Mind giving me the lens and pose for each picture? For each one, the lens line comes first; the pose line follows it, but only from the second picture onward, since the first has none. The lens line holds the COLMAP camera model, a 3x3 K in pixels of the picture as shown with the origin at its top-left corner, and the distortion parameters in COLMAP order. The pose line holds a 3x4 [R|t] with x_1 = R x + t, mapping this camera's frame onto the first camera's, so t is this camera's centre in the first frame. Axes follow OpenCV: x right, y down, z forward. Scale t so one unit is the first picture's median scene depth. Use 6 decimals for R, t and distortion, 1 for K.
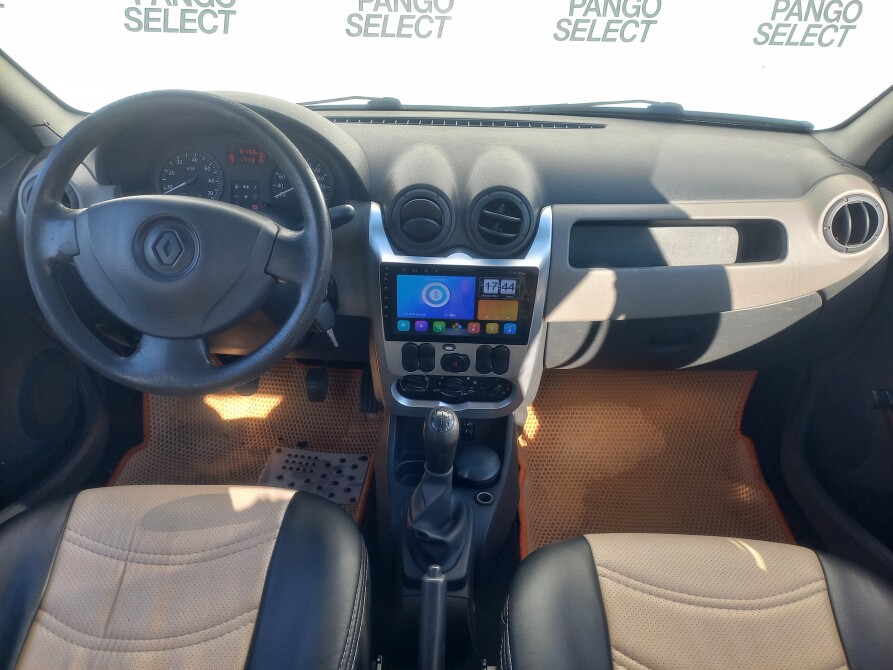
lens RADIAL K [[680.2, 0, 448.5], [0, 680.2, 346.2], [0, 0, 1]] dist [0.058888, -0.051606]
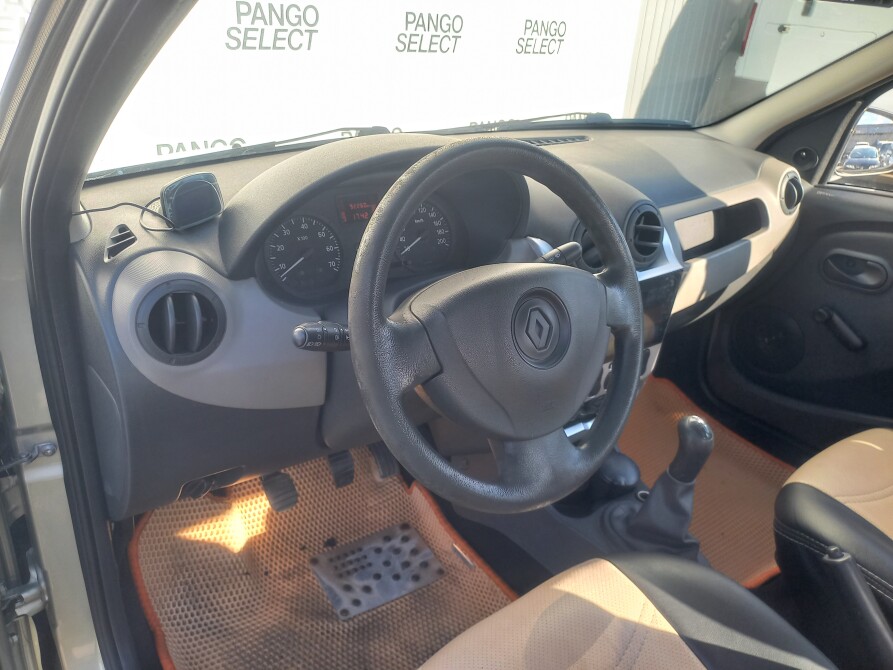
lens RADIAL K [[680.2, 0, 448.3], [0, 680.2, 340.5], [0, 0, 1]] dist [0.058888, -0.051606]
pose [[0.772055, -0.257550, 0.581033, -0.720266], [0.262561, 0.961802, 0.077448, -0.165363], [-0.578786, 0.092763, 0.810187, 0.302868]]
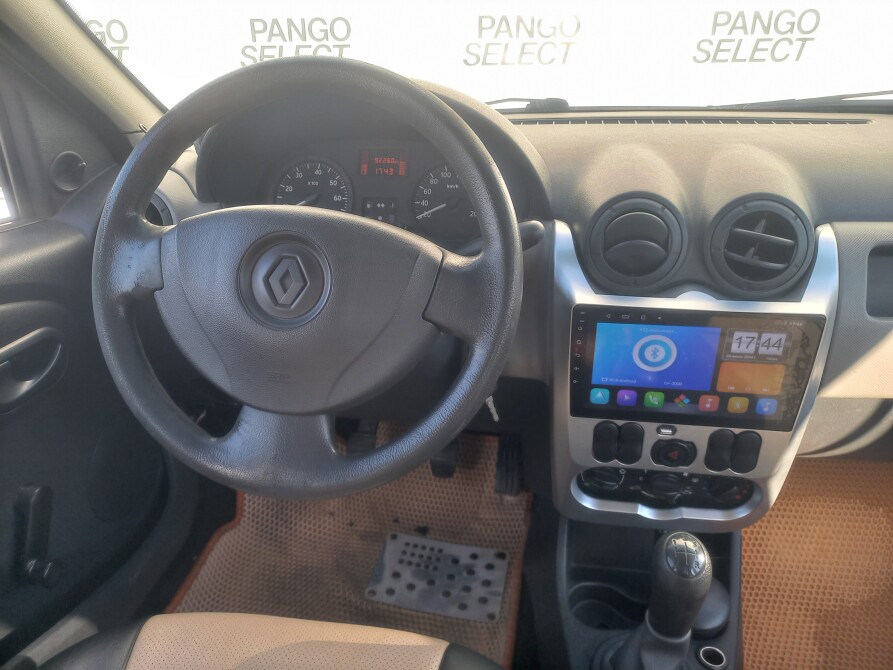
lens RADIAL K [[680.2, 0, 441.4], [0, 680.2, 331.5], [0, 0, 1]] dist [0.058888, -0.051606]
pose [[0.990708, 0.017139, -0.134922, -0.123970], [-0.028474, 0.996181, -0.082541, -0.031497], [0.132992, 0.085616, 0.987412, 0.270730]]
